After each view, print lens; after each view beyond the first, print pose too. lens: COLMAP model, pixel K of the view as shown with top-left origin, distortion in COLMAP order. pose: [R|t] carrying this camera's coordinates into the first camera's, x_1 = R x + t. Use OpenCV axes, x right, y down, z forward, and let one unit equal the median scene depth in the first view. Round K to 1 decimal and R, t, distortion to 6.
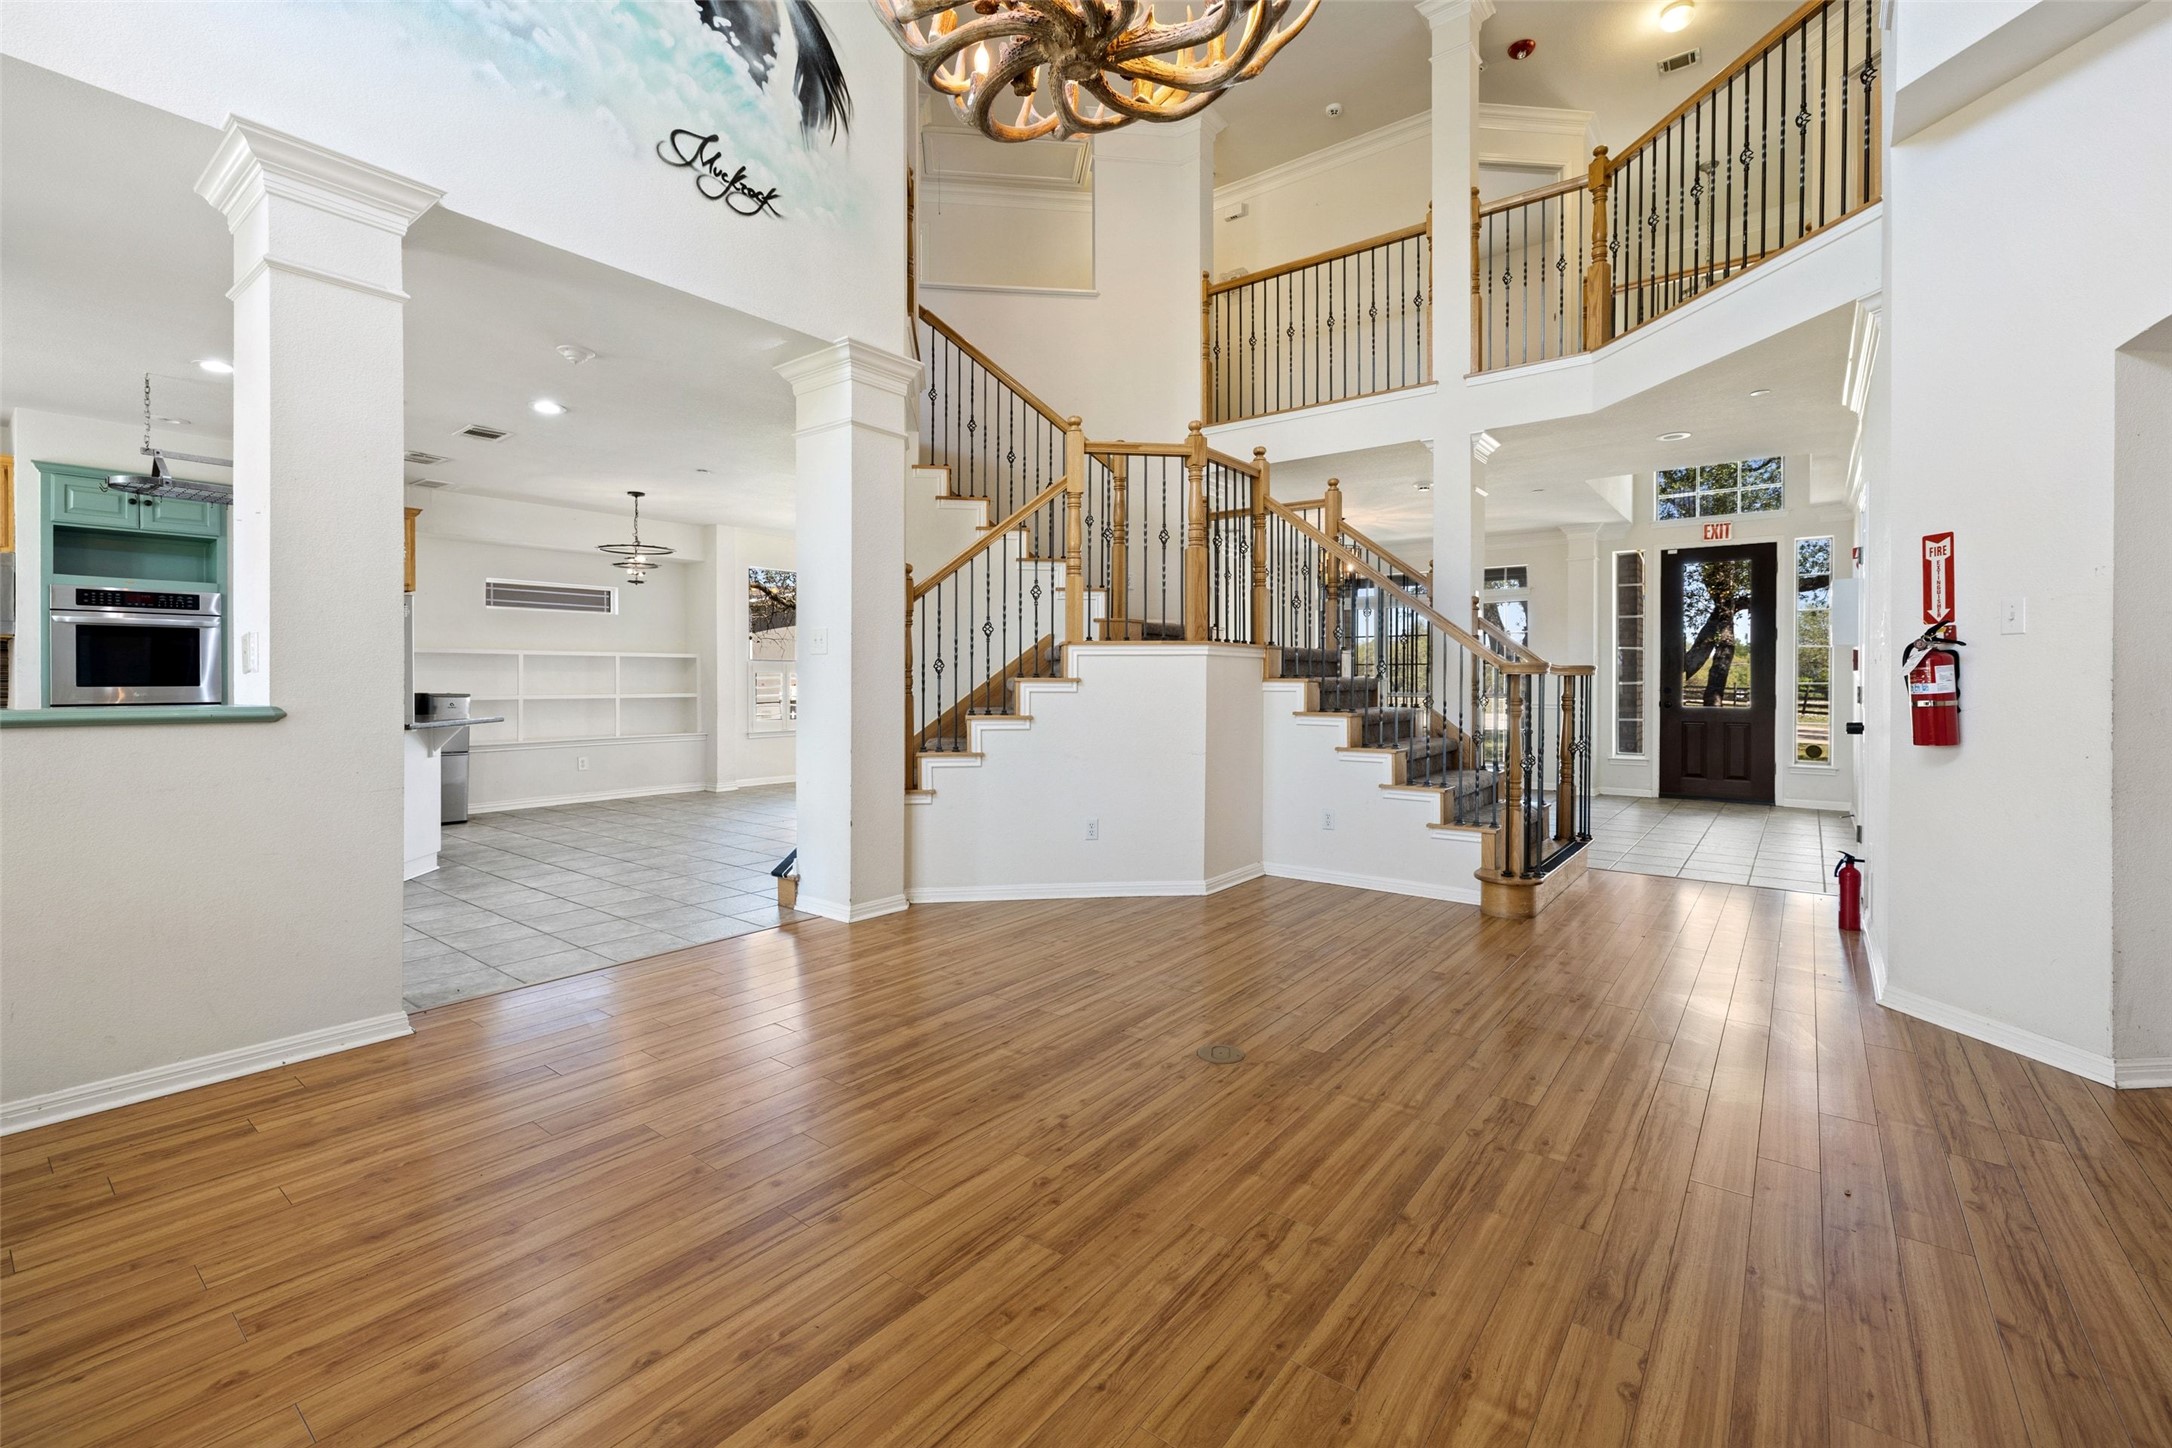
lens RADIAL K [[921.1, 0, 1102.3], [0, 921.1, 681.1], [0, 0, 1]] dist [0.002292, 0.000121]
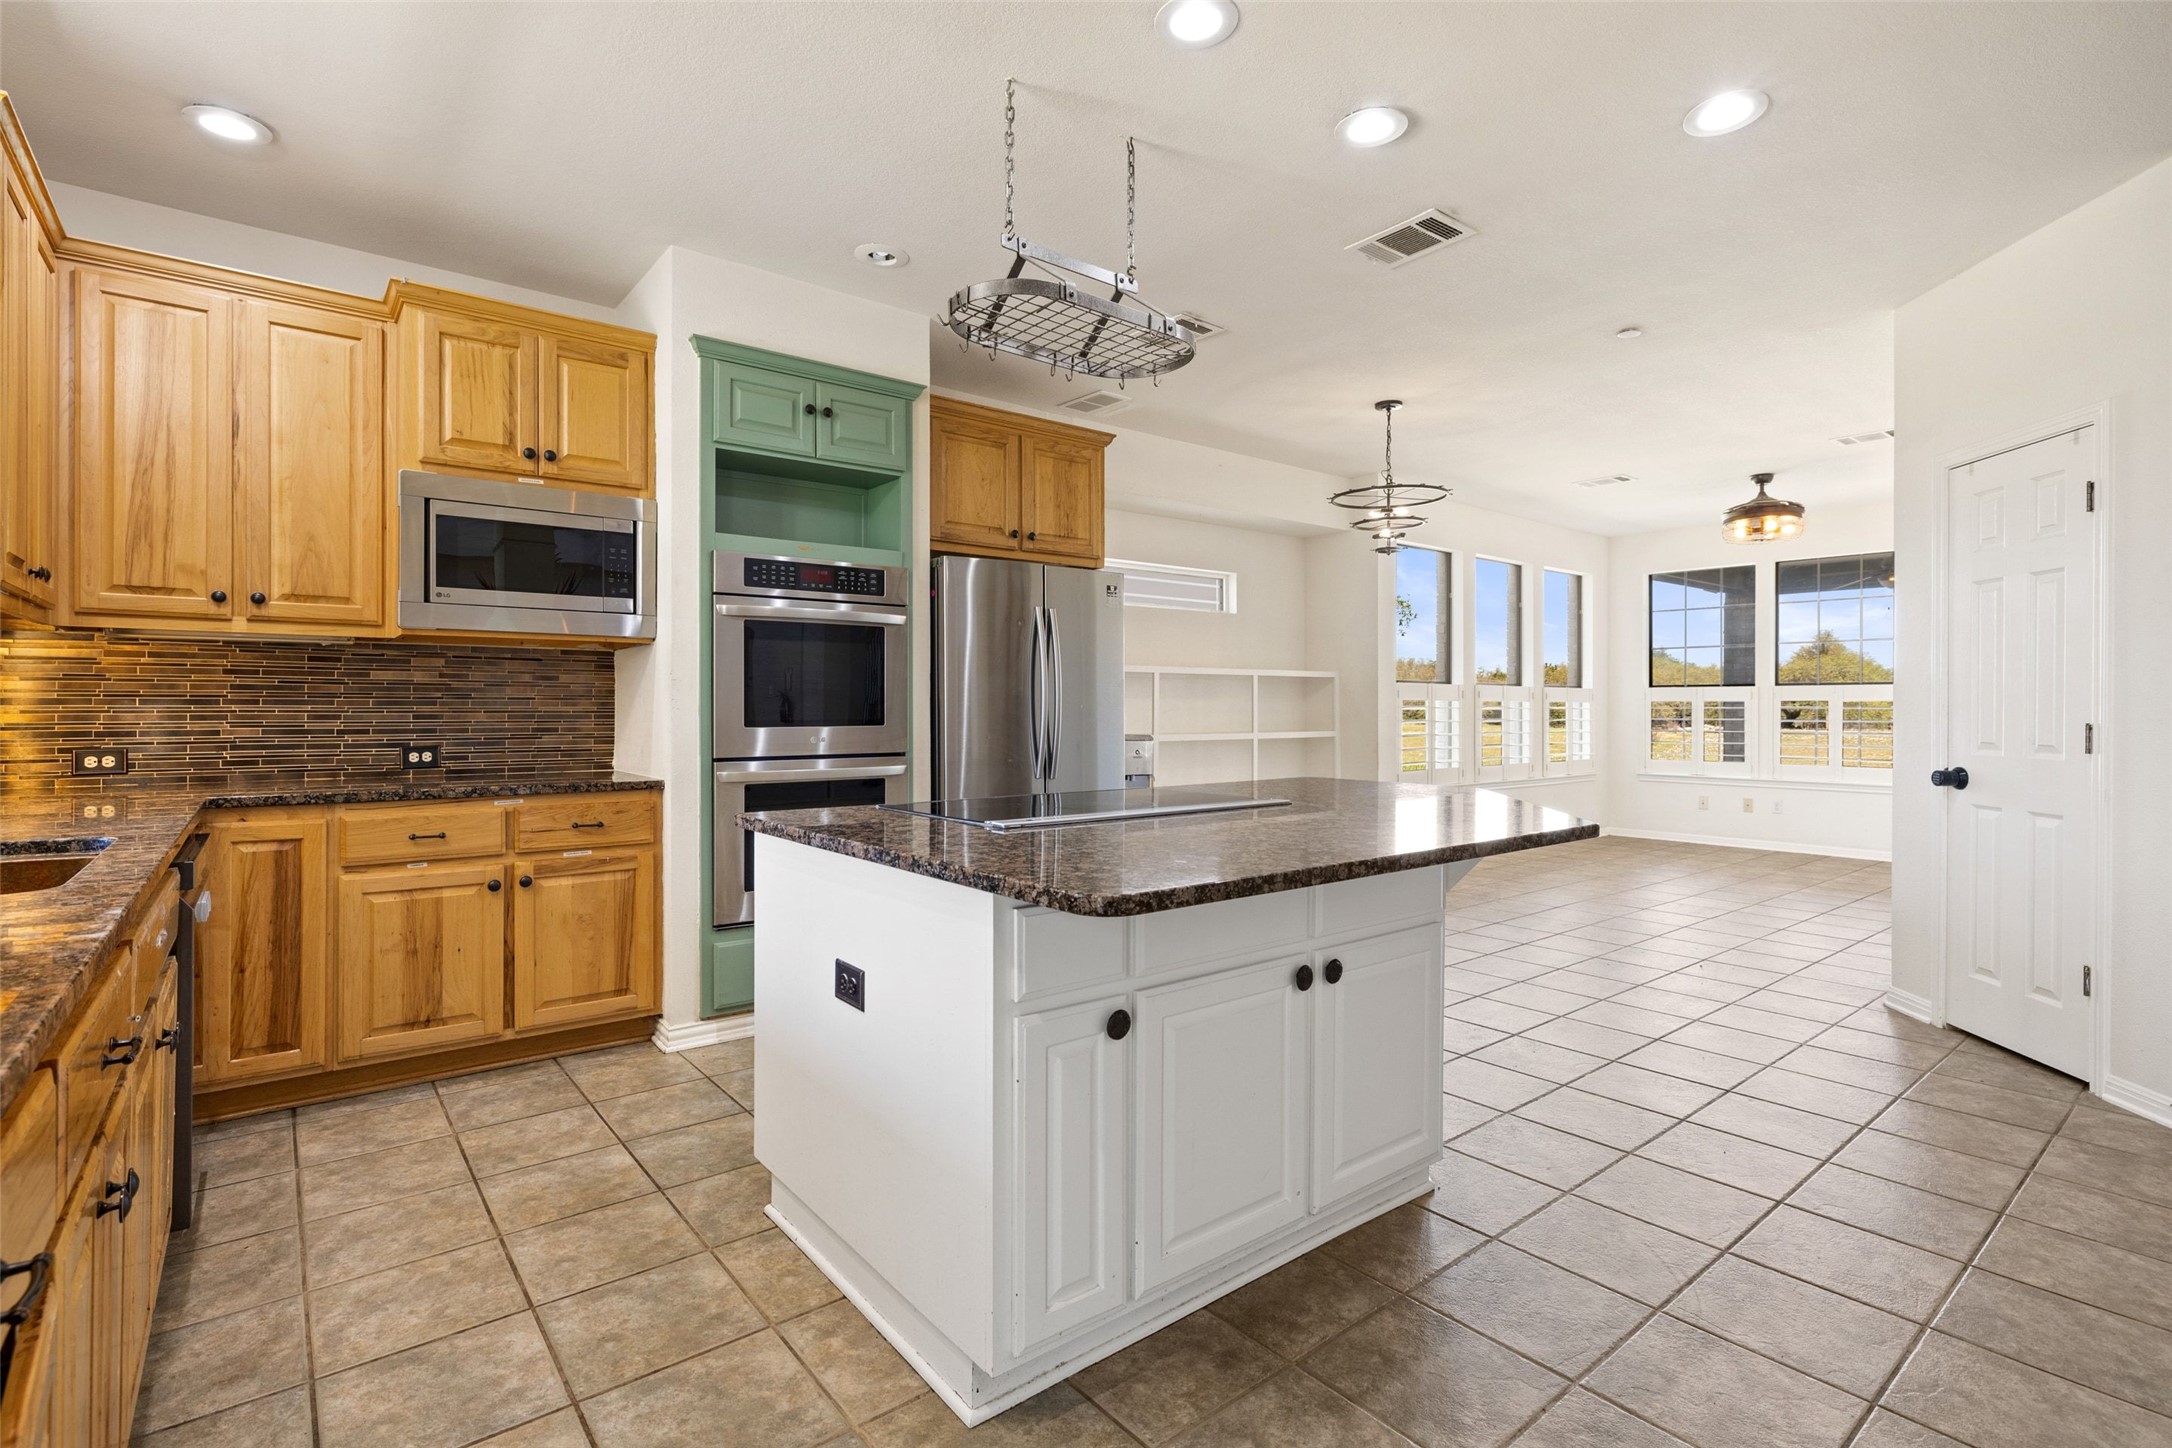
lens RADIAL K [[1028.5, 0, 1088.2], [0, 1028.5, 707.0], [0, 0, 1]] dist [-0.000990, -0.000156]
pose [[0.973665, 0.002503, -0.227971, -0.729636], [-0.002715, 0.999996, -0.000615, -0.005617], [0.227969, 0.001217, 0.973668, 0.405352]]
